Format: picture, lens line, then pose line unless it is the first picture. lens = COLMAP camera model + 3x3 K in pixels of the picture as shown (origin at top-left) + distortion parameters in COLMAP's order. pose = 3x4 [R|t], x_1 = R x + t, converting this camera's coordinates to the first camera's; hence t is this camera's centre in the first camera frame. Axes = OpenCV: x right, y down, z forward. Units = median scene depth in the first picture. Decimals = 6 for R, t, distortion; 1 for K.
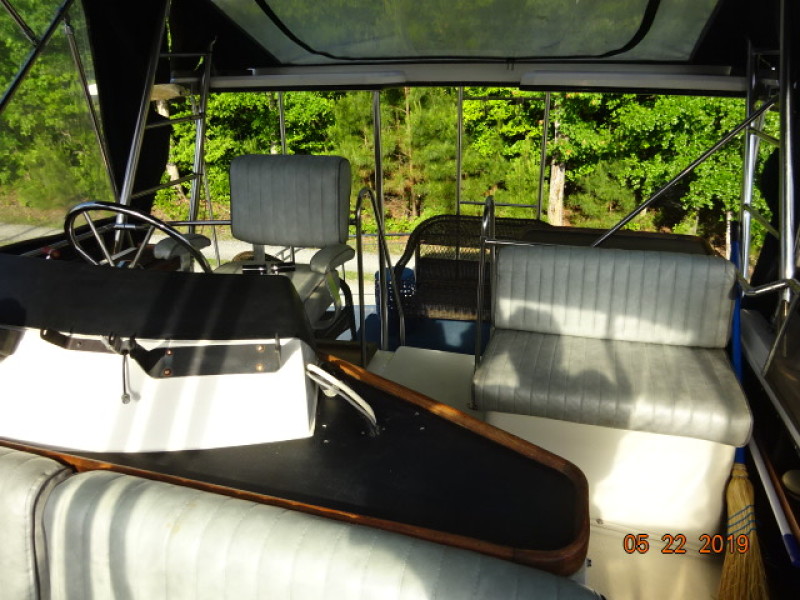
lens RADIAL K [[592.9, 0, 400.0], [0, 592.9, 300.0], [0, 0, 1]] dist [0.006946, -0.001587]
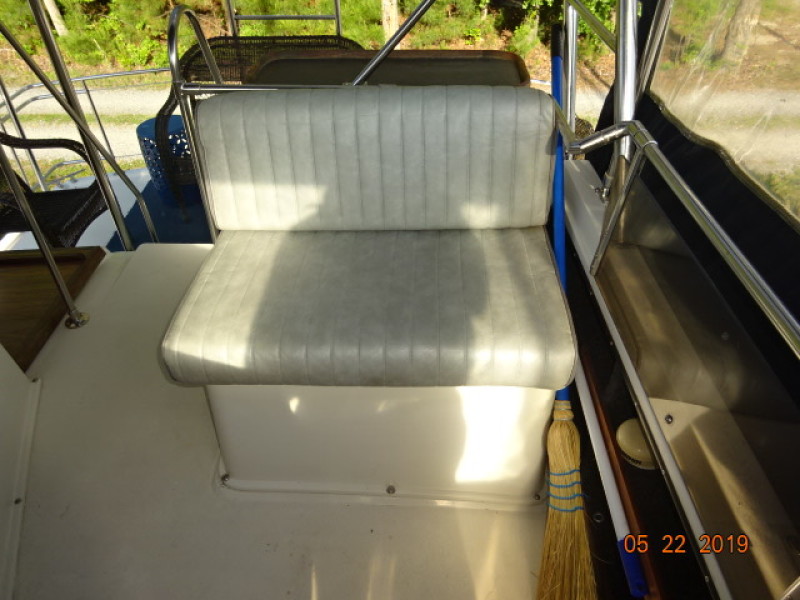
lens RADIAL K [[592.9, 0, 400.0], [0, 592.9, 300.0], [0, 0, 1]] dist [0.006946, -0.001587]
pose [[0.967721, -0.159499, 0.195130, 0.234348], [0.098199, 0.951696, 0.290915, -0.054438], [-0.232105, -0.262363, 0.936639, 0.366416]]
